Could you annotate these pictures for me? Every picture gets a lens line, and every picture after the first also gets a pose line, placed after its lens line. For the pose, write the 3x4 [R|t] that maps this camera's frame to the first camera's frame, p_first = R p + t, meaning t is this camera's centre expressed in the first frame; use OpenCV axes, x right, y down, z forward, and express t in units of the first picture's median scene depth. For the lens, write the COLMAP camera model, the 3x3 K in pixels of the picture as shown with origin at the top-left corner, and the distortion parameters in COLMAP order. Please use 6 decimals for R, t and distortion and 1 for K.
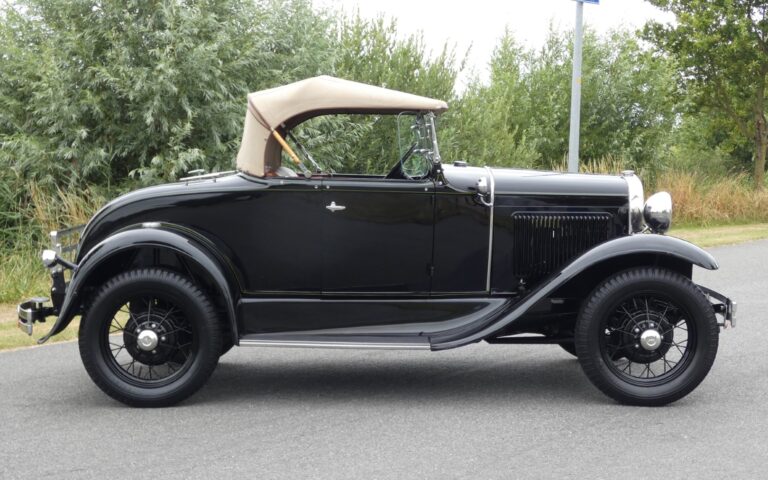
lens RADIAL K [[1286.8, 0, 383.0], [0, 1286.8, 240.2], [0, 0, 1]] dist [-0.001433, -0.117645]
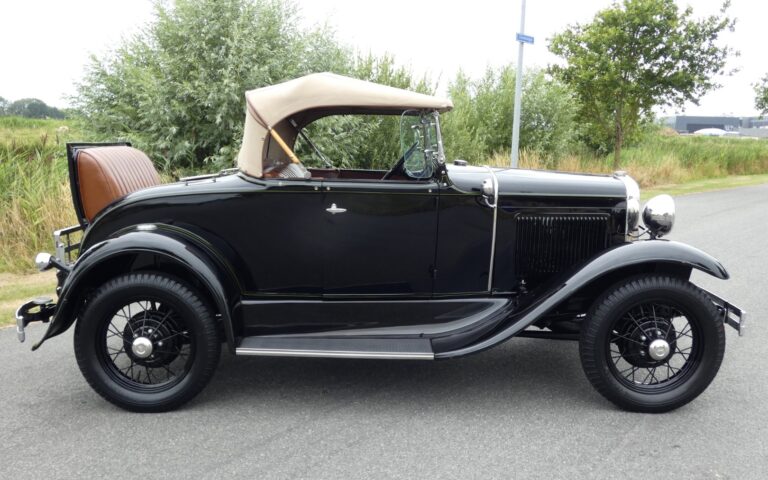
lens RADIAL K [[713.5, 0, 390.4], [0, 713.5, 243.2], [0, 0, 1]] dist [-0.097756, 0.166878]
pose [[0.999965, 0.005892, 0.005865, 0.000606], [-0.006311, 0.997223, 0.074201, -0.039862], [-0.005412, -0.074235, 0.997226, 0.458982]]
